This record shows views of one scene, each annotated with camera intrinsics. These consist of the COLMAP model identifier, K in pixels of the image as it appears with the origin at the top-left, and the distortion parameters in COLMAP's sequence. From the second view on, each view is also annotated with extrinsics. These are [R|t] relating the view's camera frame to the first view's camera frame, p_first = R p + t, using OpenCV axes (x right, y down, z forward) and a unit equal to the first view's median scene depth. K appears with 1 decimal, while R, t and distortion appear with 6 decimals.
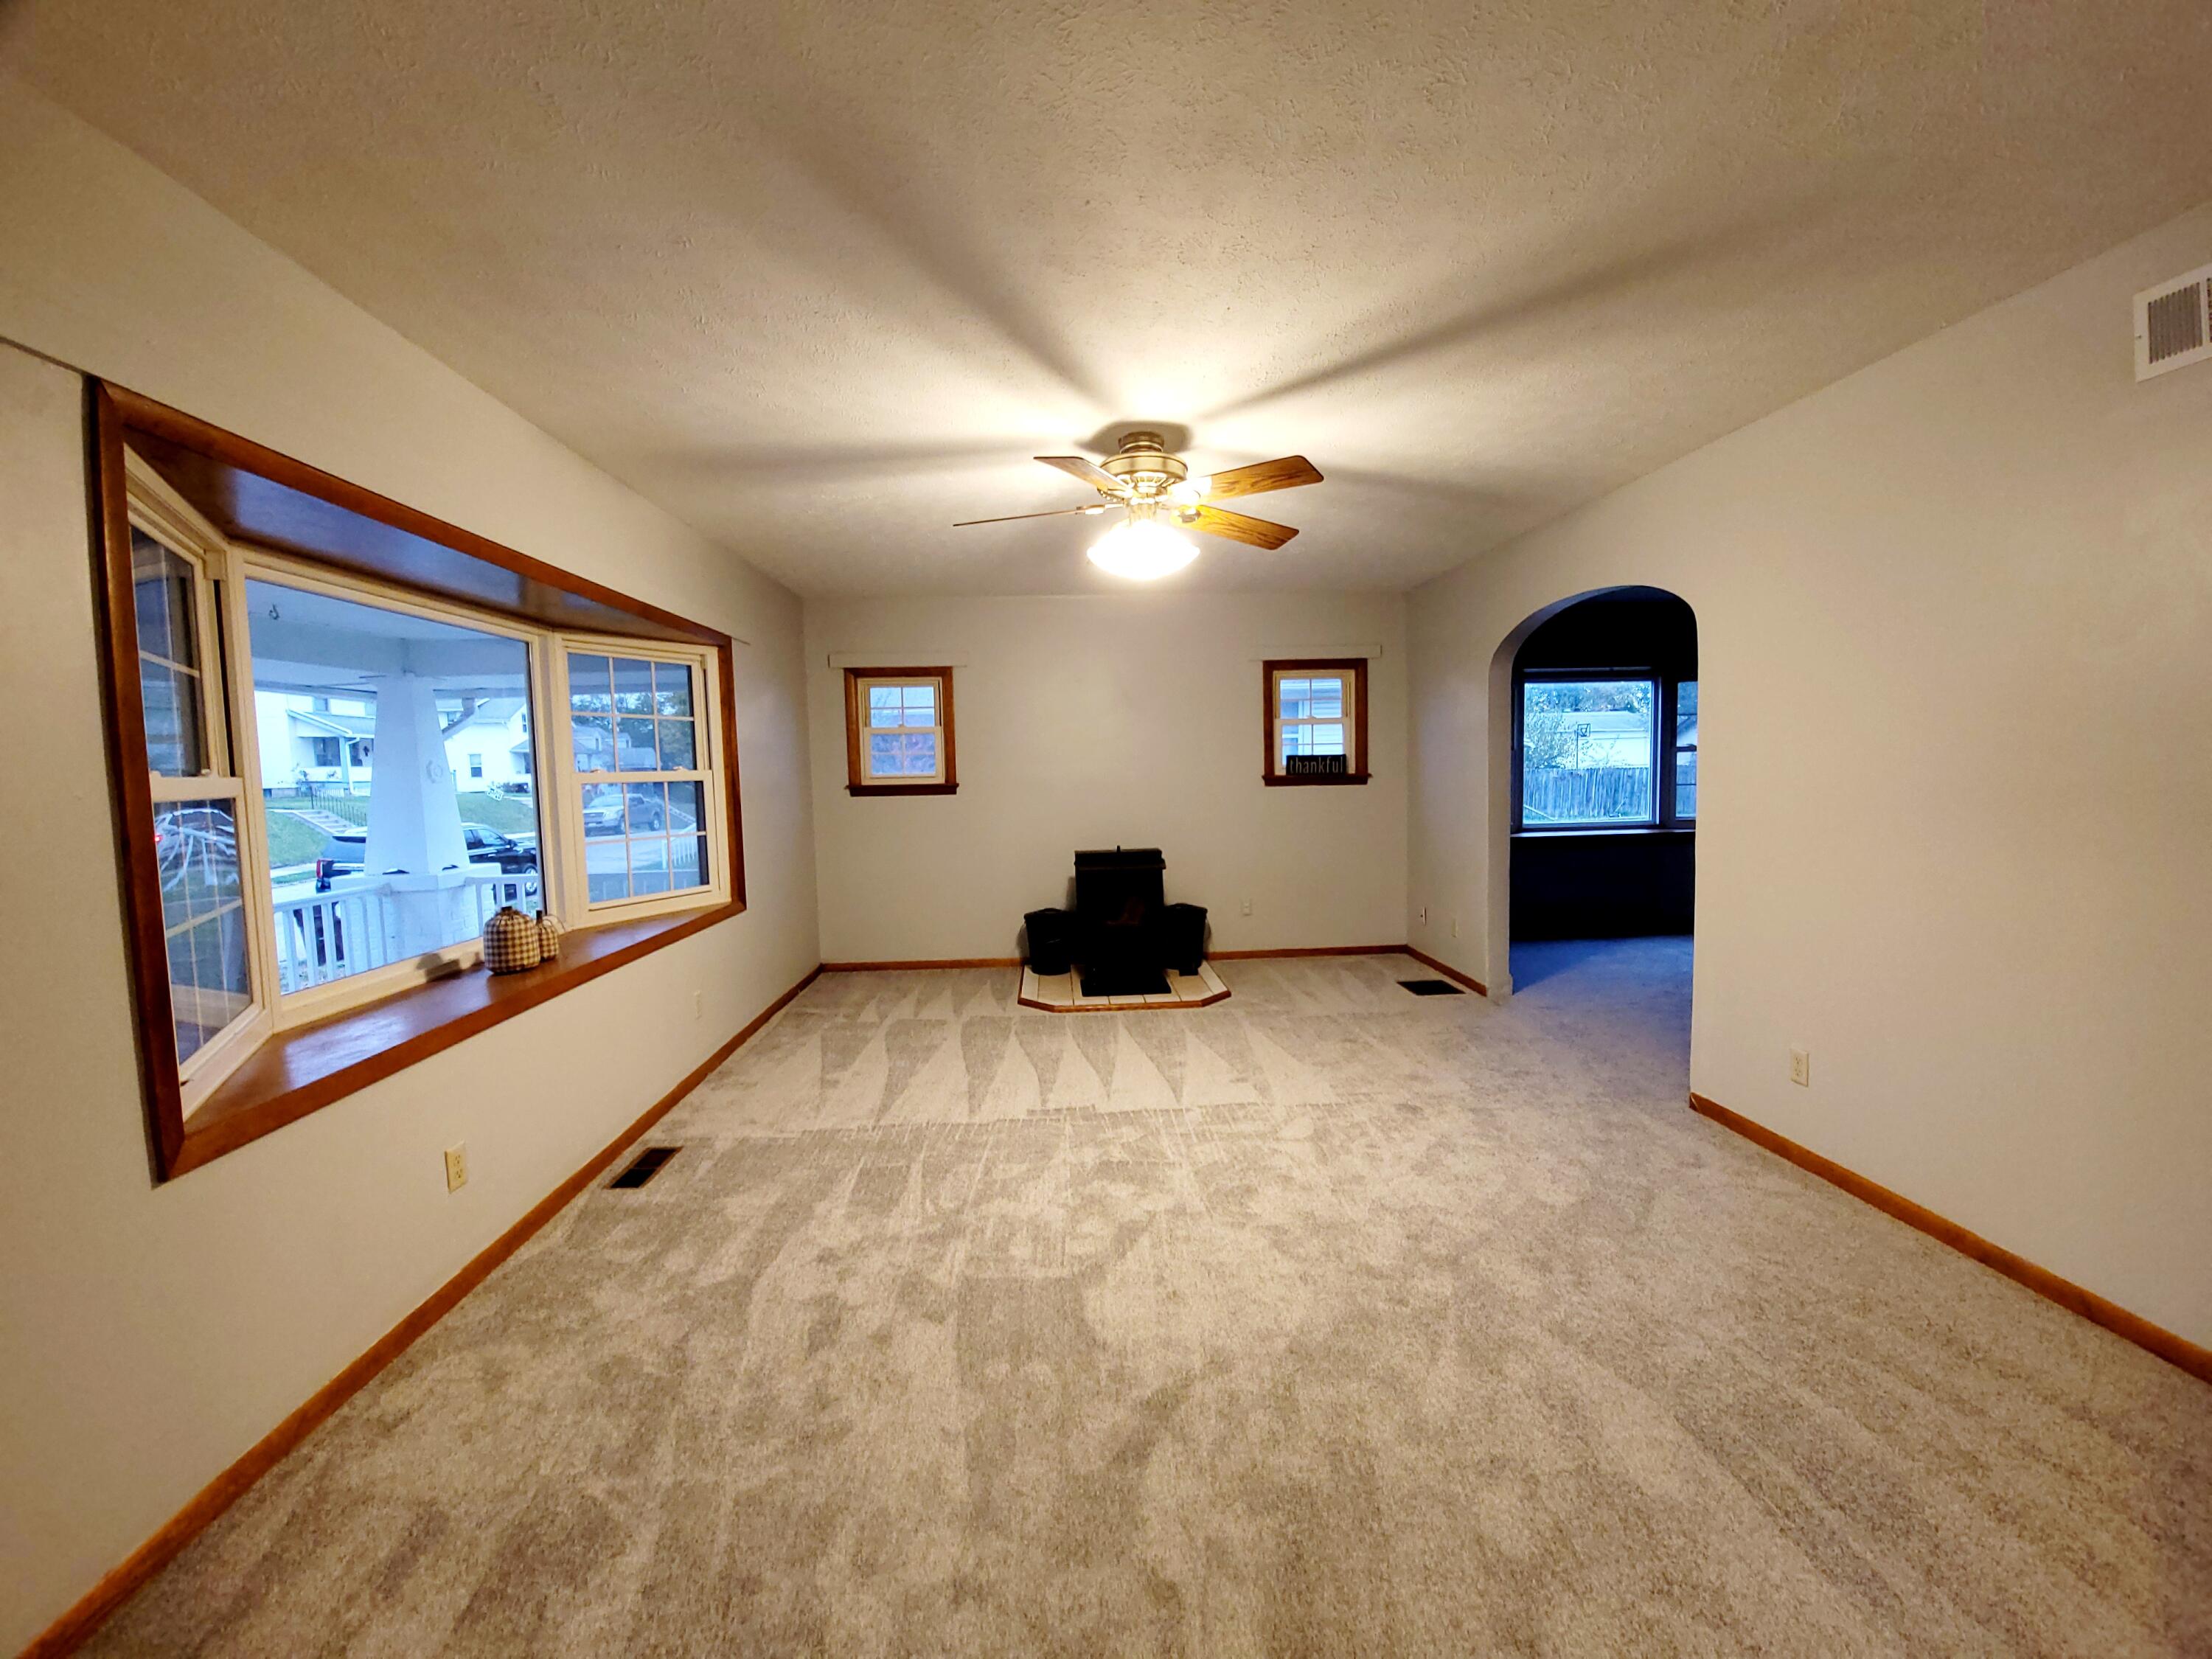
lens RADIAL K [[919.3, 0, 1083.9], [0, 919.3, 830.7], [0, 0, 1]] dist [0.013838, -0.011139]
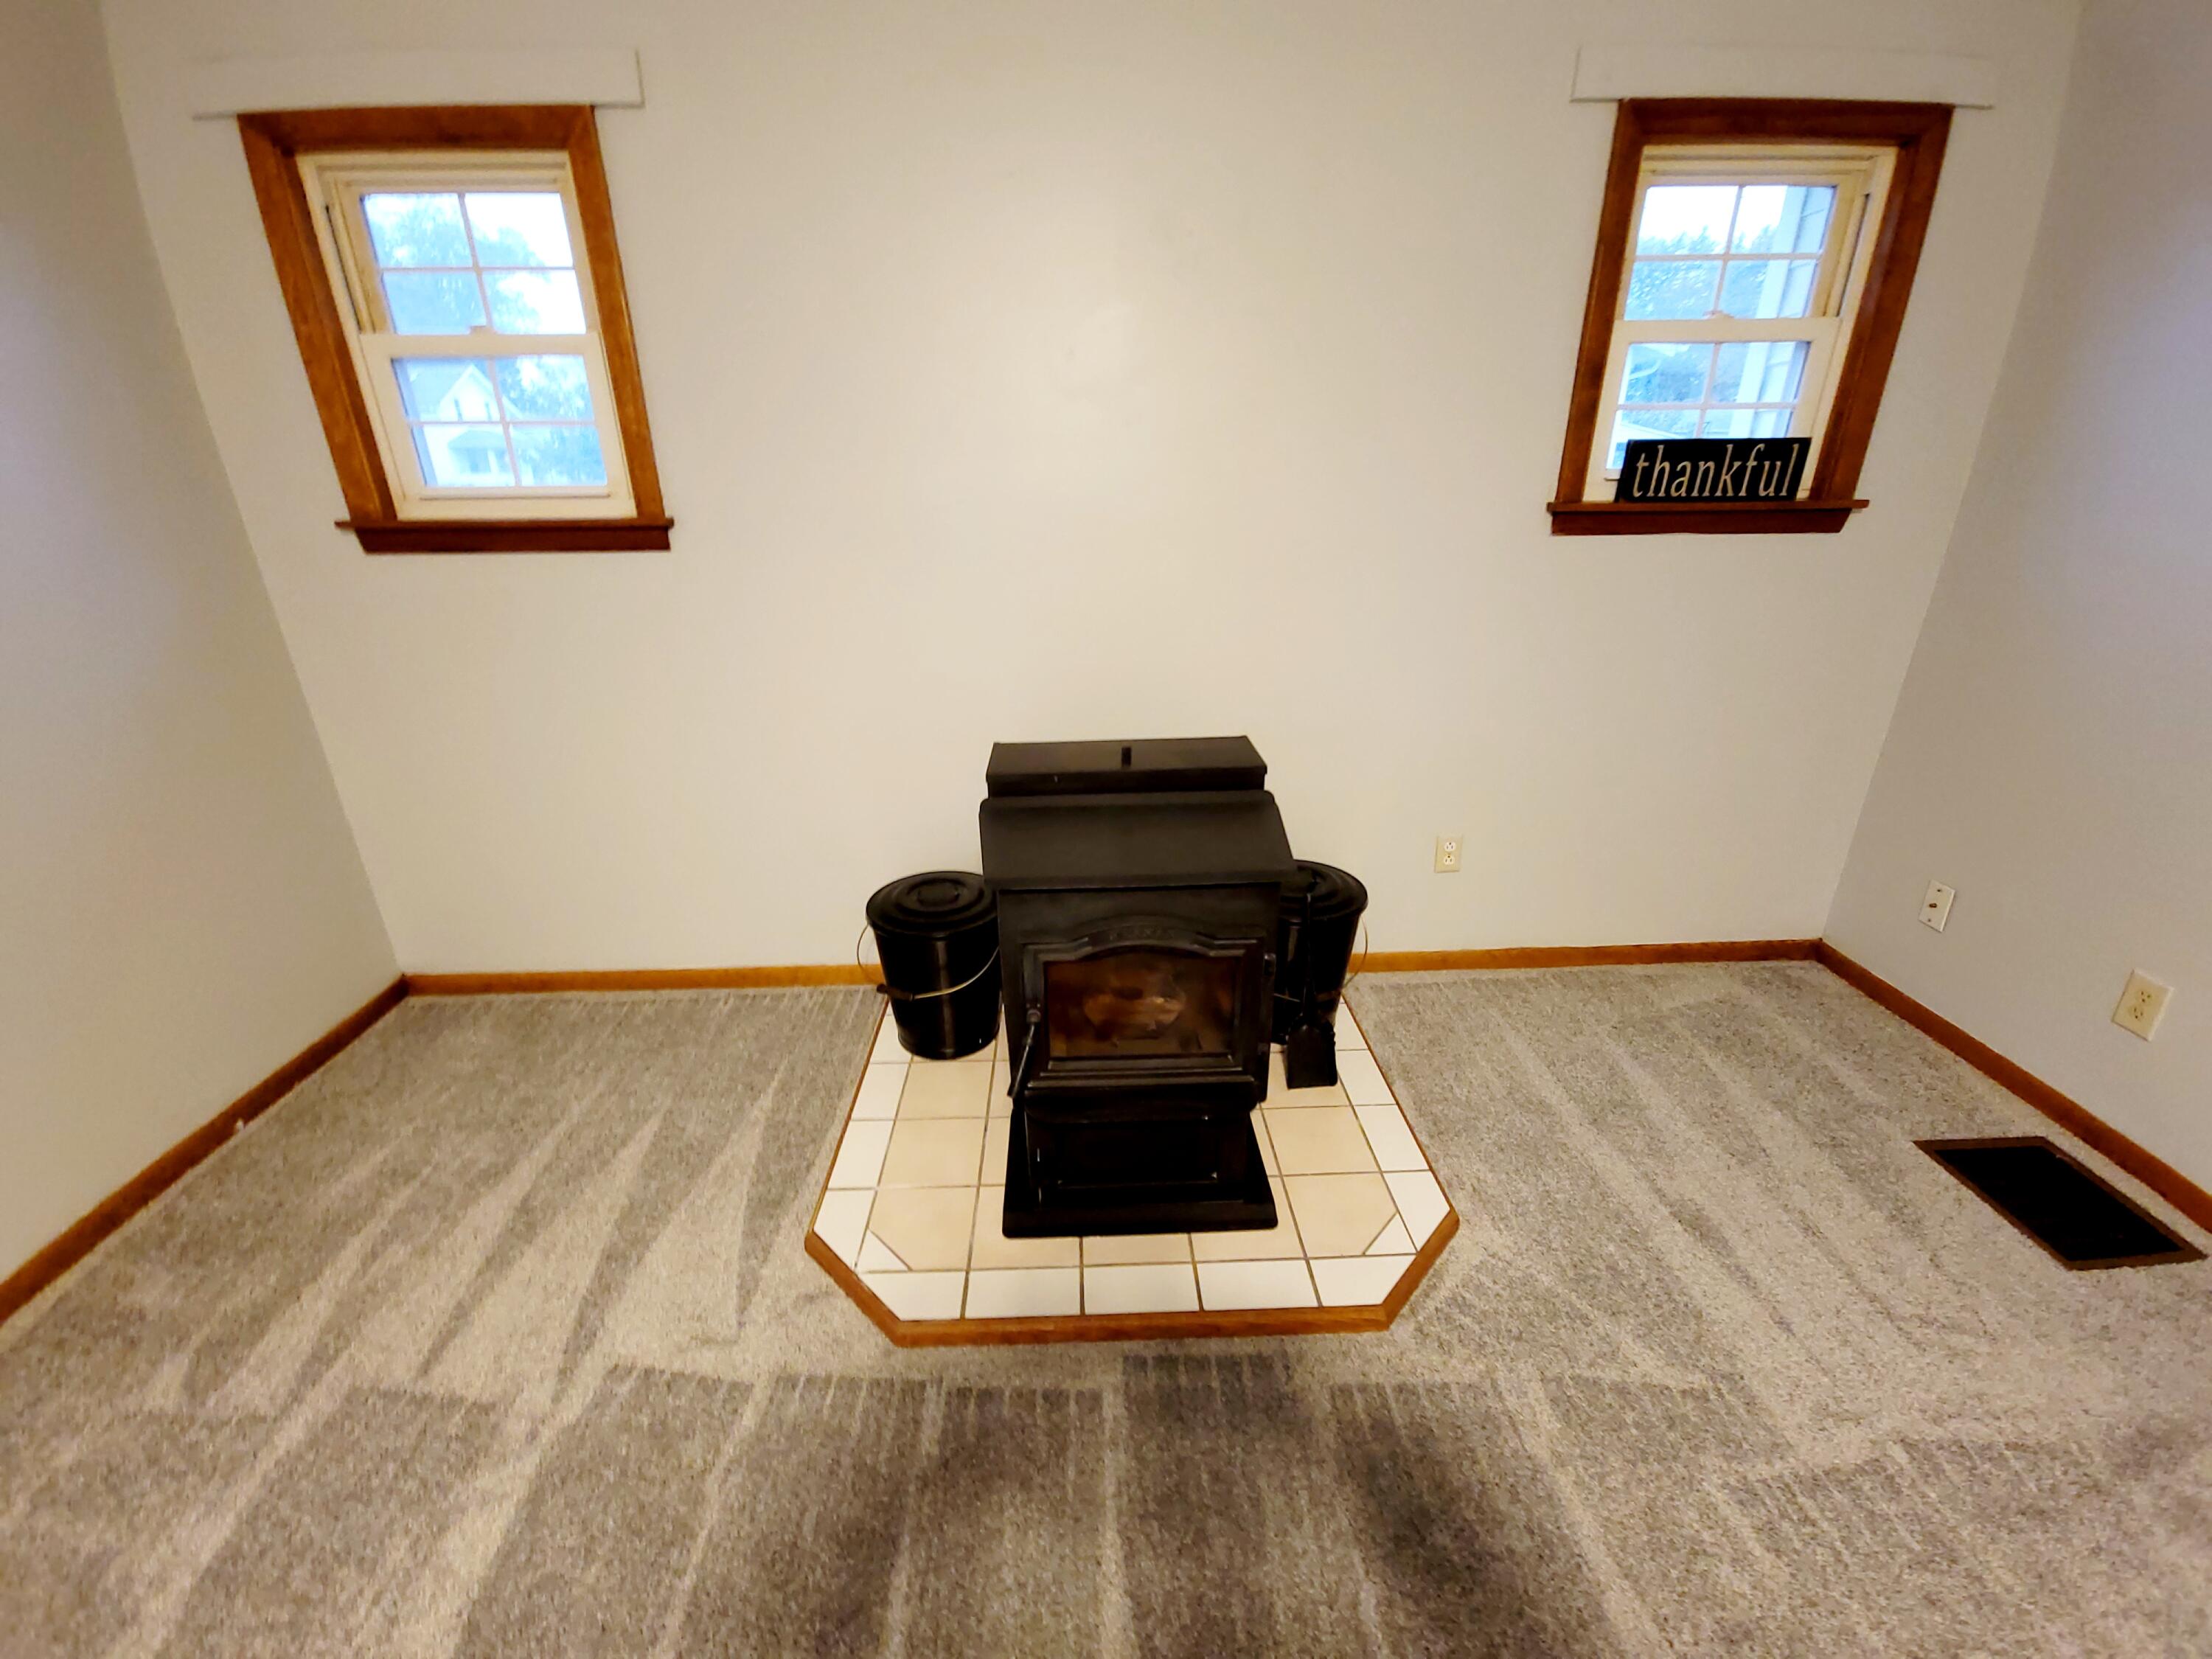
lens RADIAL K [[919.3, 0, 1083.9], [0, 919.3, 830.7], [0, 0, 1]] dist [0.013838, -0.011139]
pose [[0.999742, 0.016088, -0.016034, 0.026008], [-0.010553, 0.954096, 0.299316, -0.044733], [0.020113, -0.299069, 0.954019, 0.635526]]
